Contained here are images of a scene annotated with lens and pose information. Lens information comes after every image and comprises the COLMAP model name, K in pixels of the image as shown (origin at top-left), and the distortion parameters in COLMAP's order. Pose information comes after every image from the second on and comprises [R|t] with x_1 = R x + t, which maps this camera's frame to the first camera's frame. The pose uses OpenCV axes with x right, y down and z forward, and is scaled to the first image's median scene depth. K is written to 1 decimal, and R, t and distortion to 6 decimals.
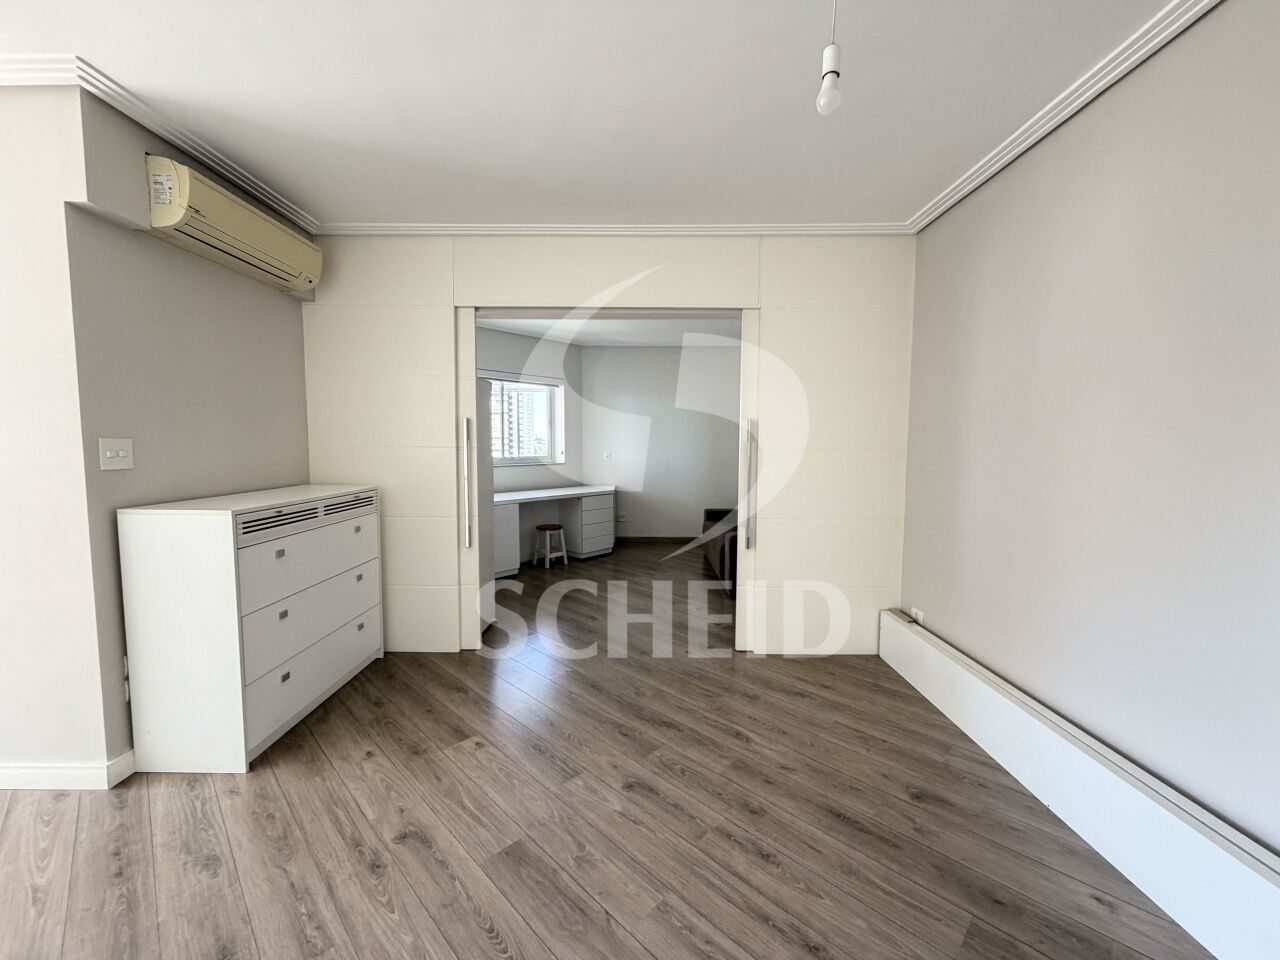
lens RADIAL K [[510.5, 0, 638.0], [0, 510.5, 481.0], [0, 0, 1]] dist [0.000097, -0.000614]
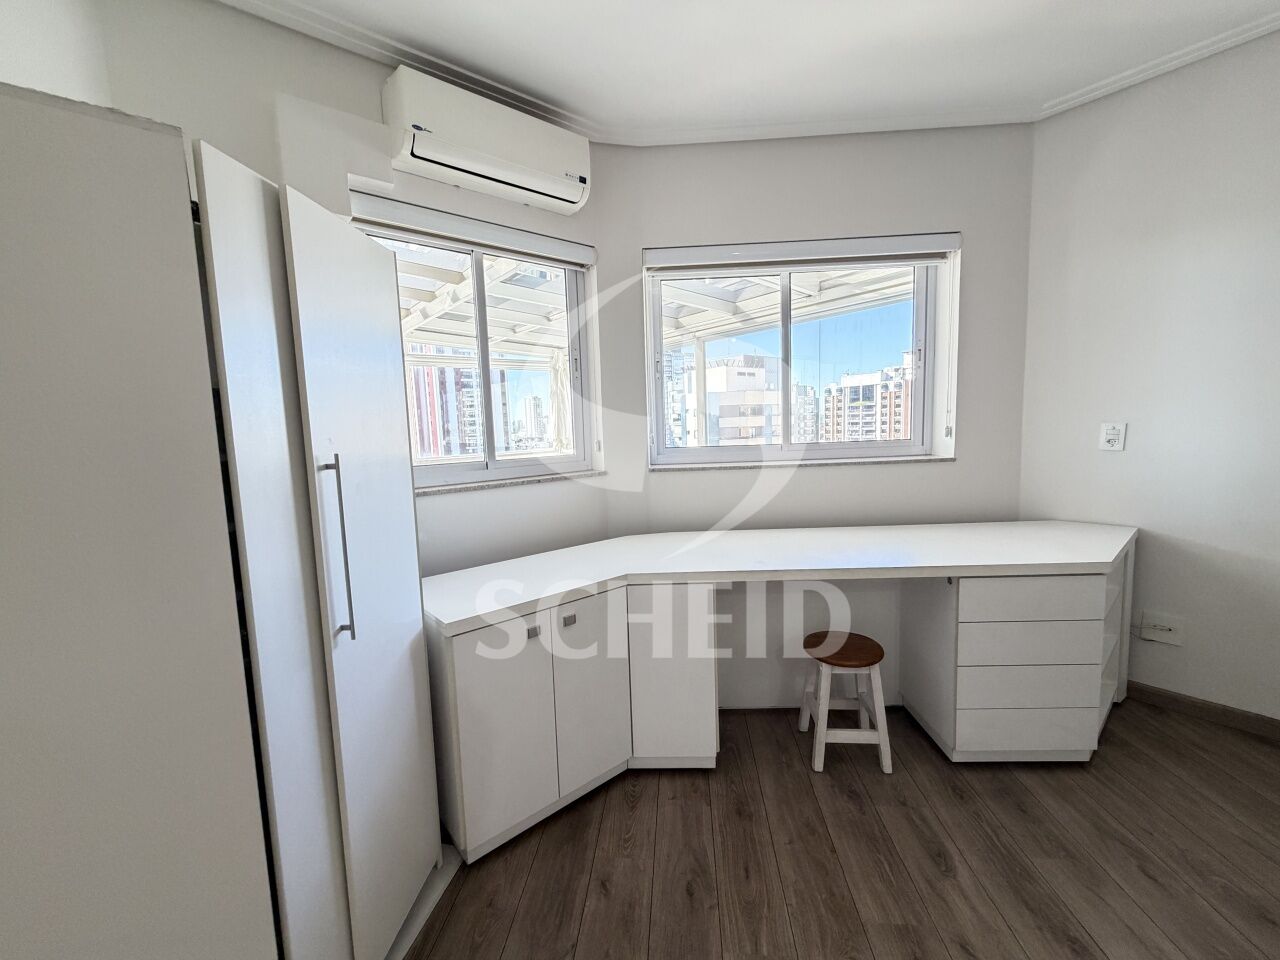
lens RADIAL K [[510.5, 0, 638.0], [0, 510.5, 481.0], [0, 0, 1]] dist [0.000097, -0.000614]
pose [[0.639275, 0.059450, -0.766677, -0.000247], [-0.014056, 0.997744, 0.065647, -0.041521], [0.768850, -0.031190, 0.638668, 0.597483]]
